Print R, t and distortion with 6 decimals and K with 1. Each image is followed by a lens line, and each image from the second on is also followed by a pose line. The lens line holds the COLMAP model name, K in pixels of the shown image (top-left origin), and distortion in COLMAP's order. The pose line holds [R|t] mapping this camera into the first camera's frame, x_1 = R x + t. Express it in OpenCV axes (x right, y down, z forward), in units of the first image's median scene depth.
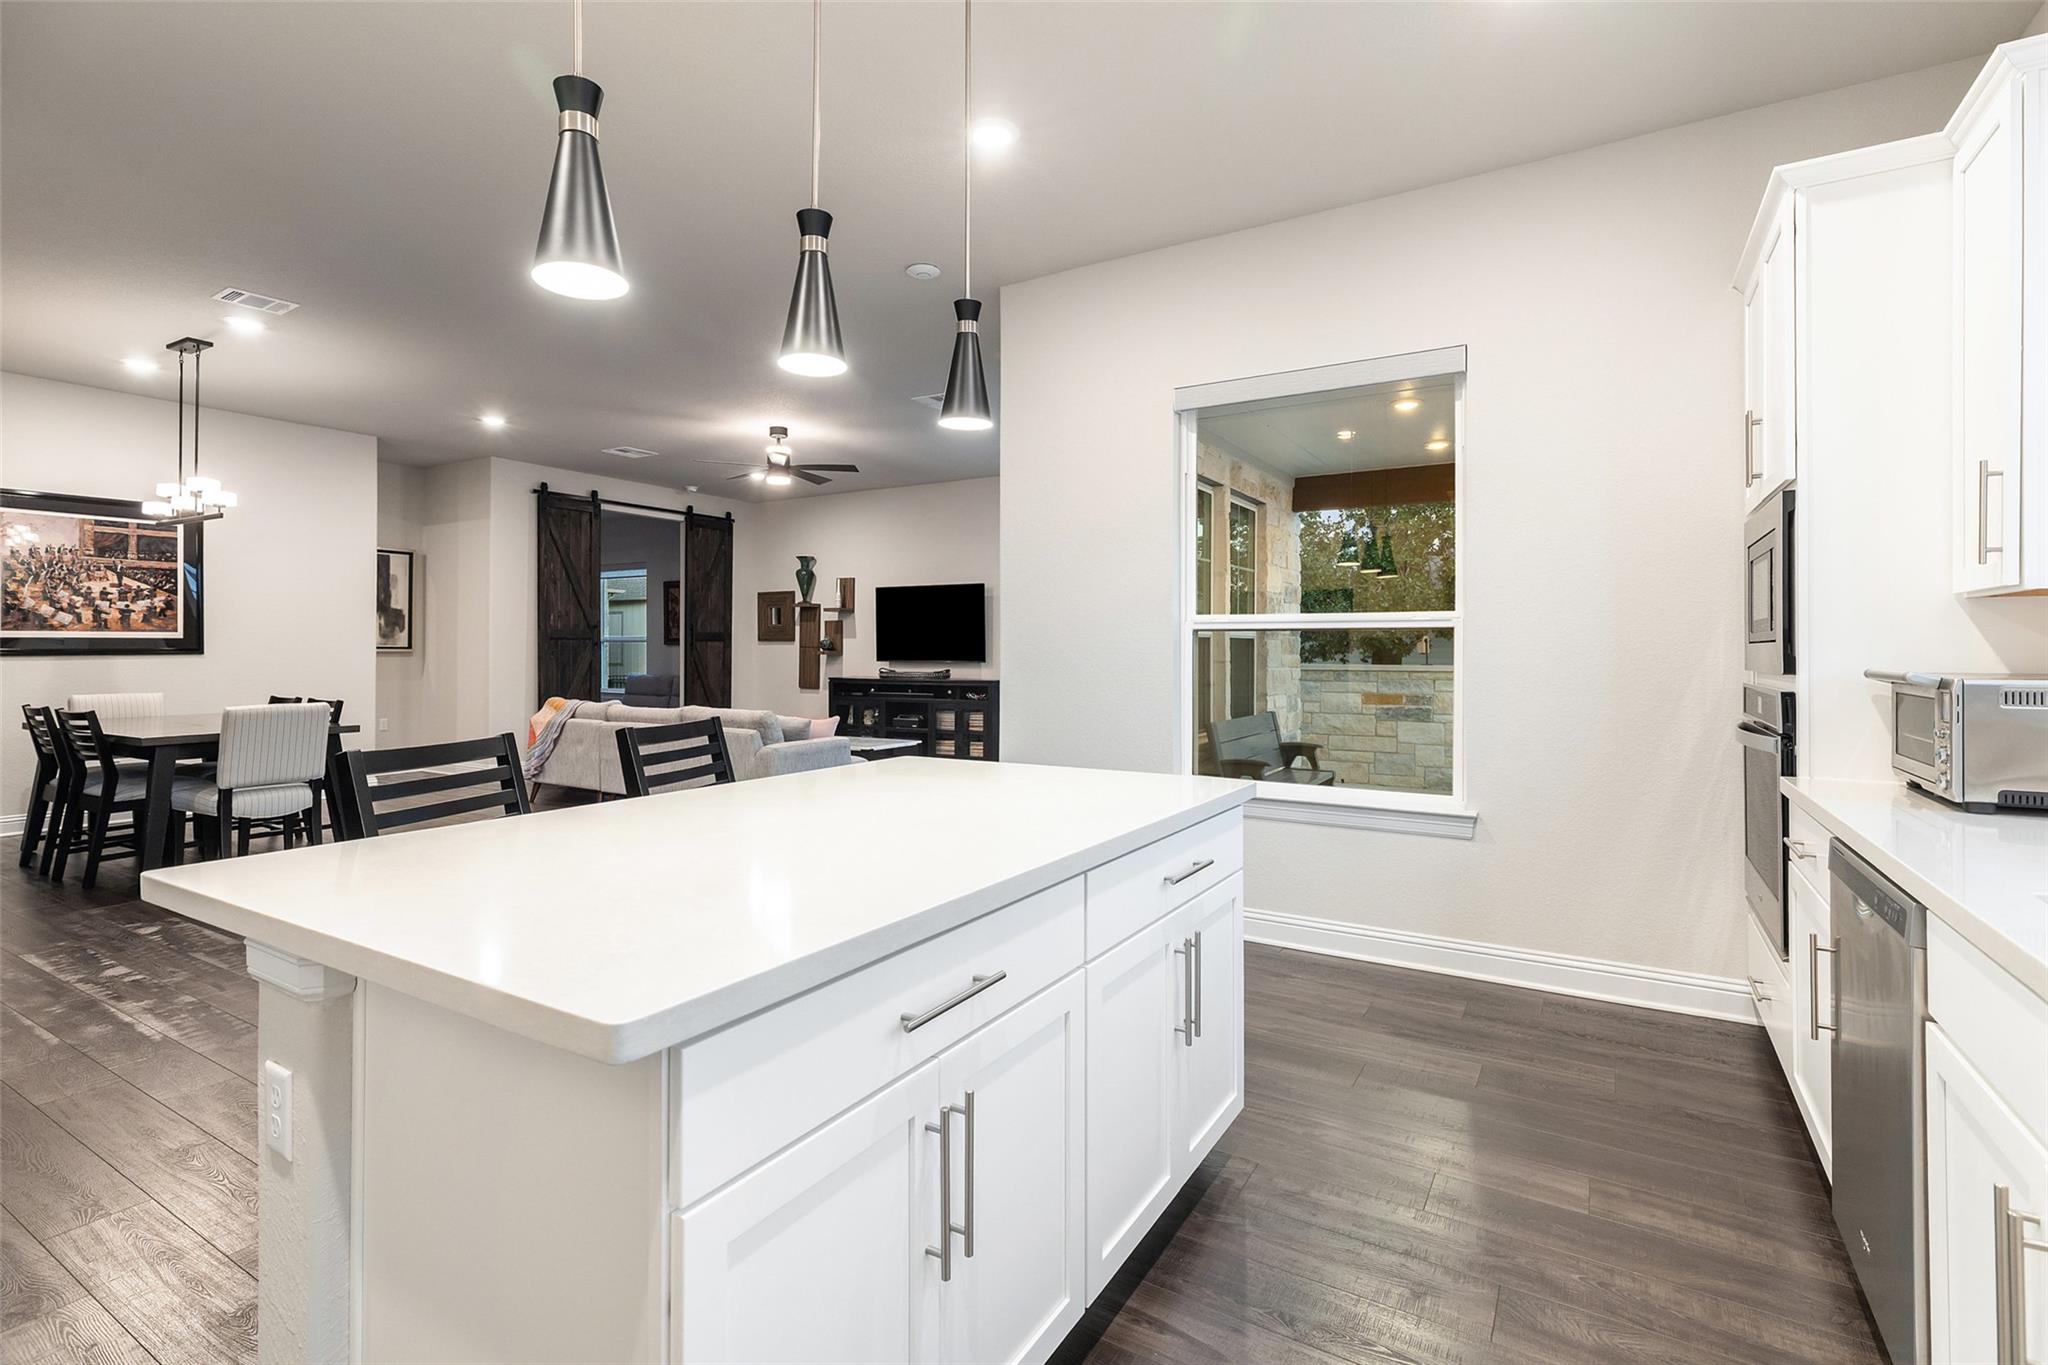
lens RADIAL K [[933.7, 0, 1024.7], [0, 933.7, 660.8], [0, 0, 1]] dist [0.003183, -0.000549]
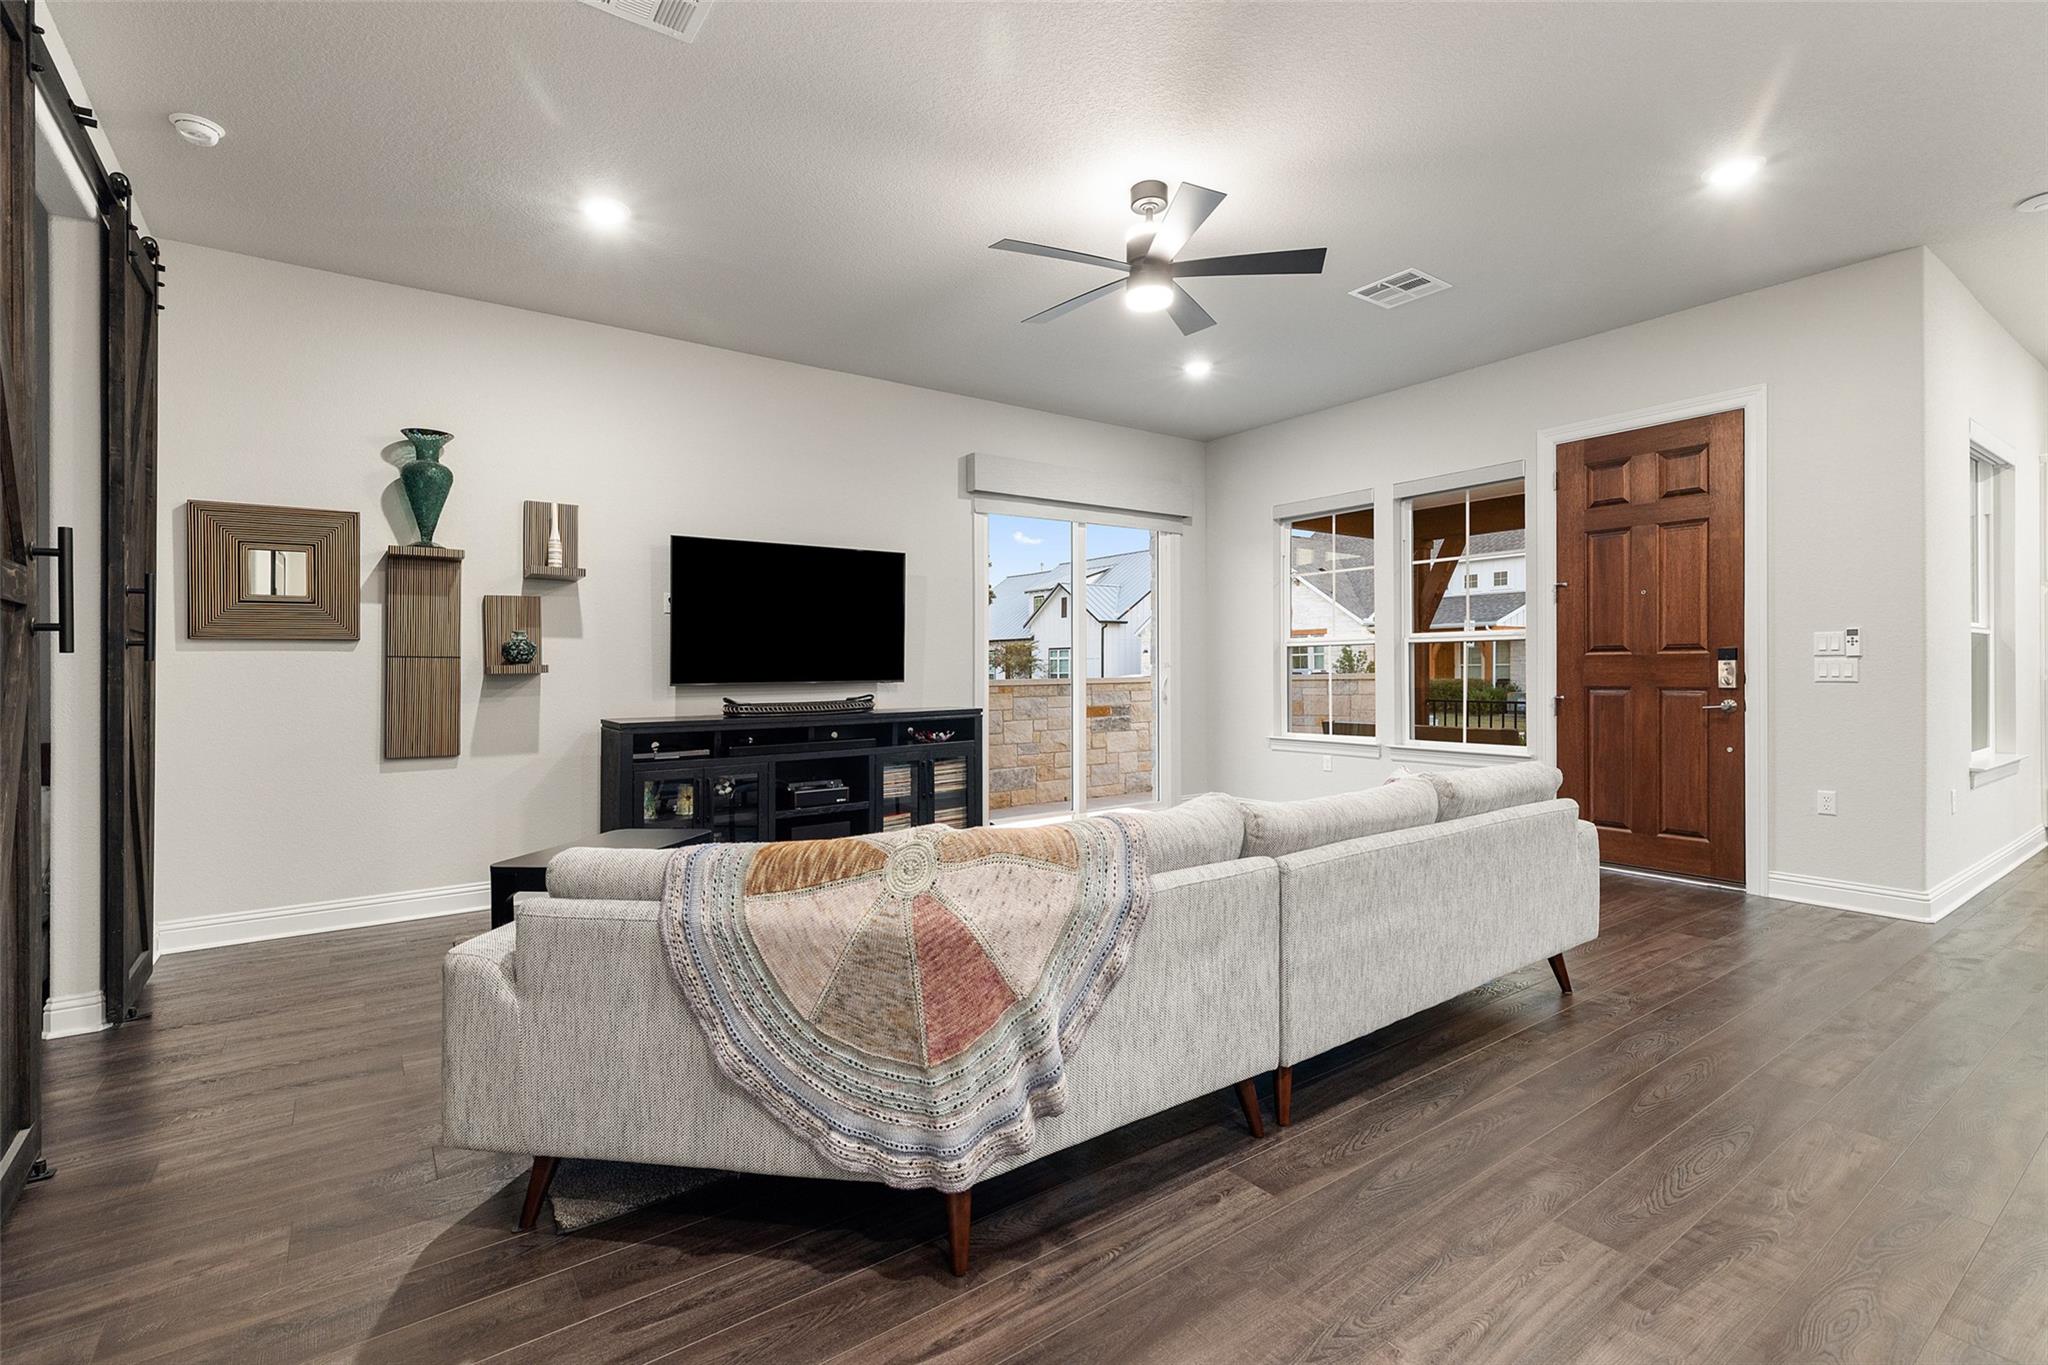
lens RADIAL K [[933.7, 0, 993.7], [0, 933.7, 678.9], [0, 0, 1]] dist [0.003183, -0.000549]
pose [[0.400238, -0.014014, 0.916304, -0.726623], [0.021794, 0.999746, 0.005771, -0.002773], [-0.916152, 0.017660, 0.400442, 0.873898]]
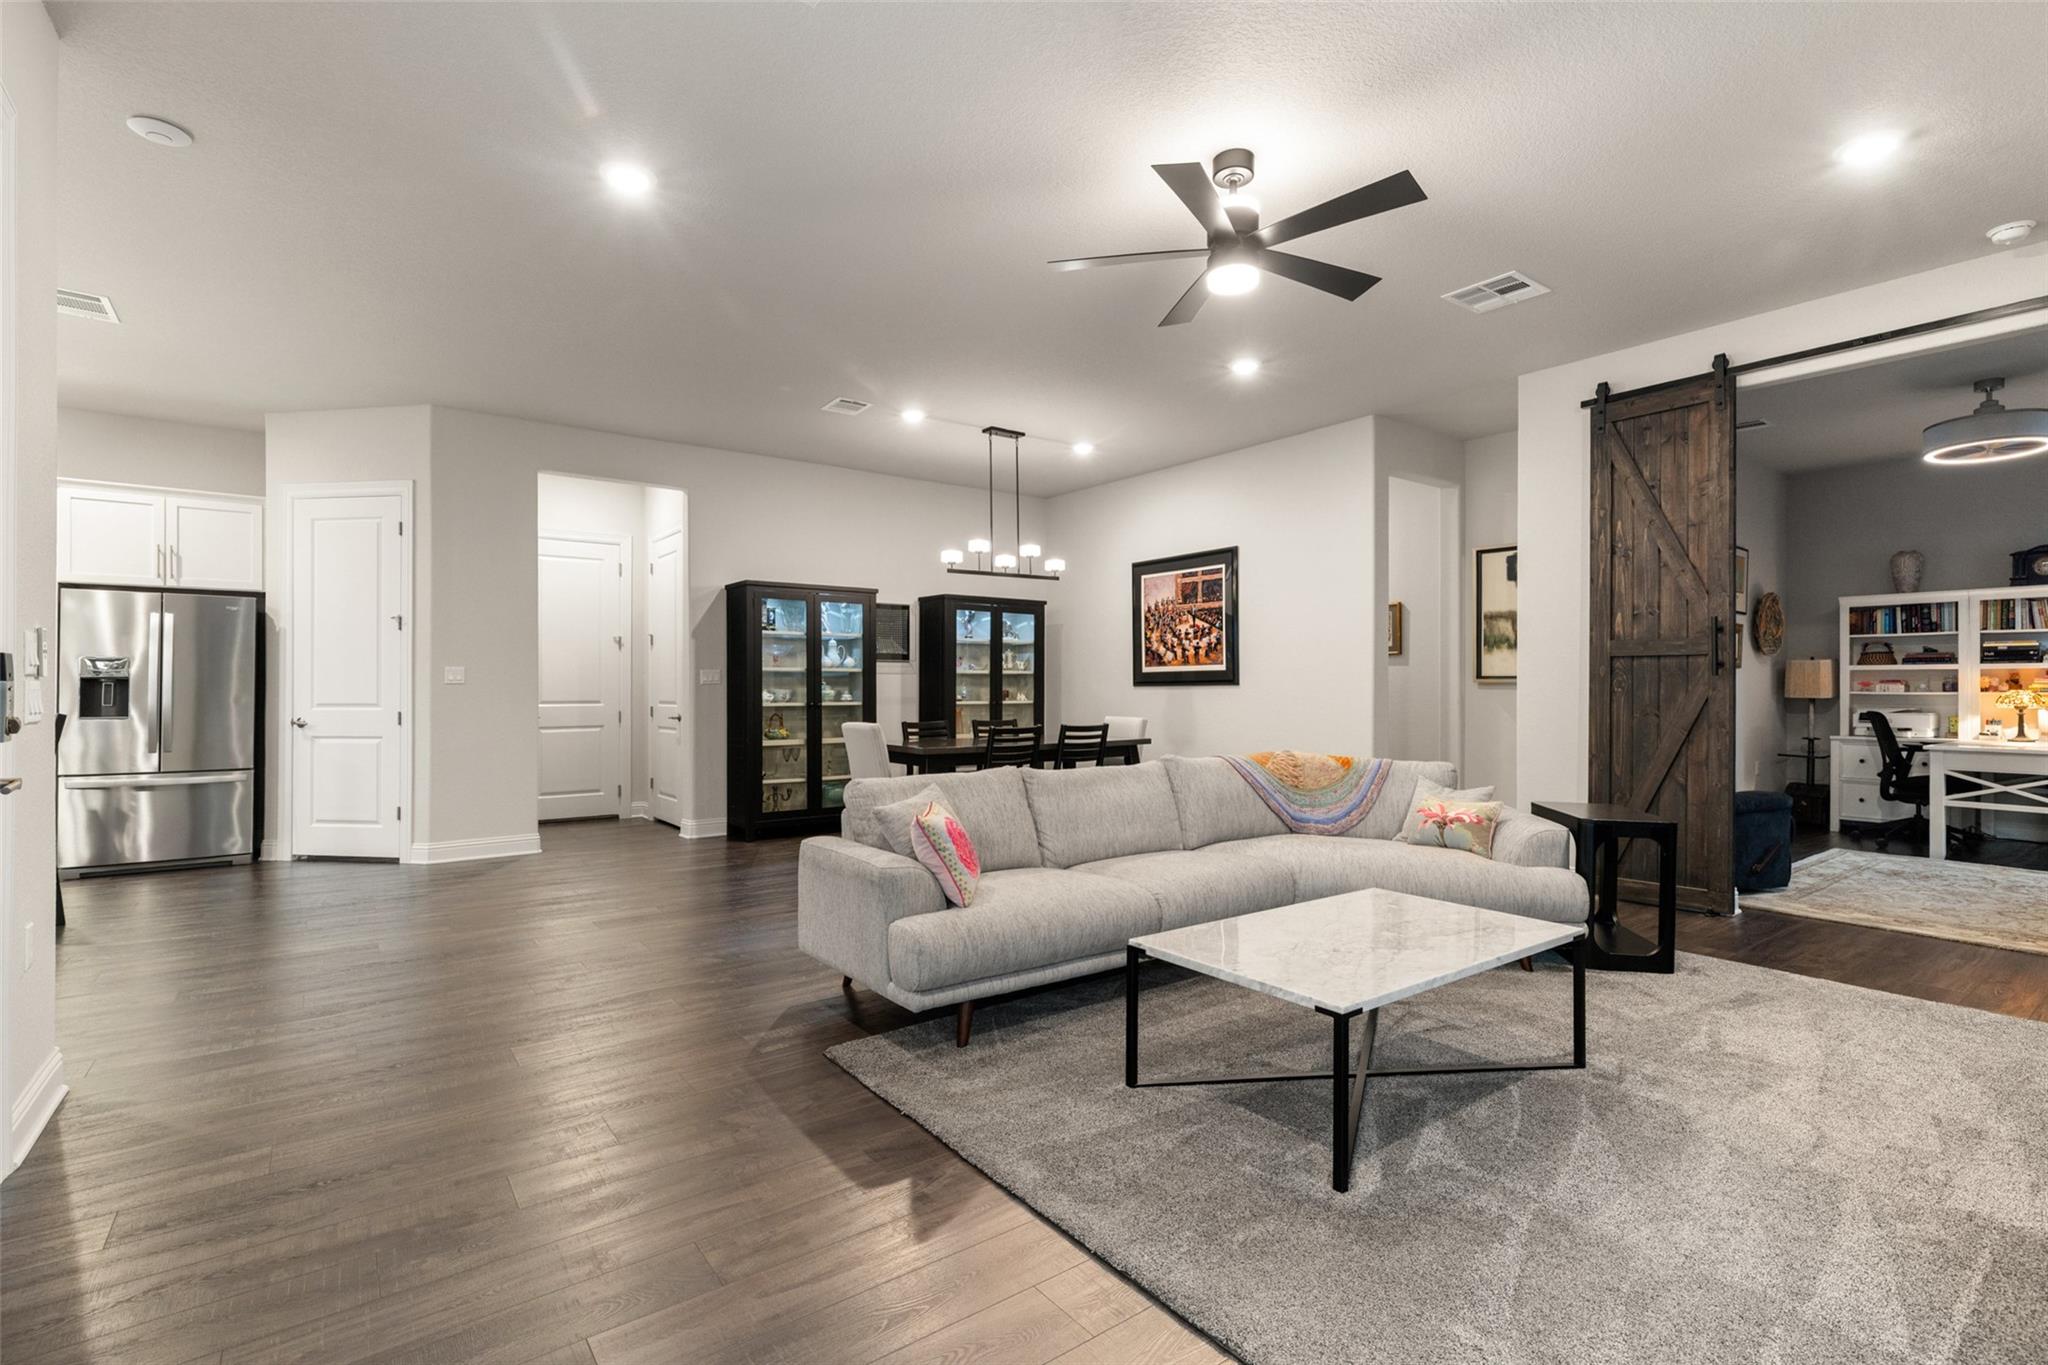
lens RADIAL K [[933.7, 0, 1030.4], [0, 933.7, 679.9], [0, 0, 1]] dist [0.003183, -0.000549]
pose [[-0.374050, -0.009668, -0.927358, 0.165655], [-0.013420, 0.999897, -0.005012, -0.003867], [0.927311, 0.010571, -0.374142, 1.065092]]
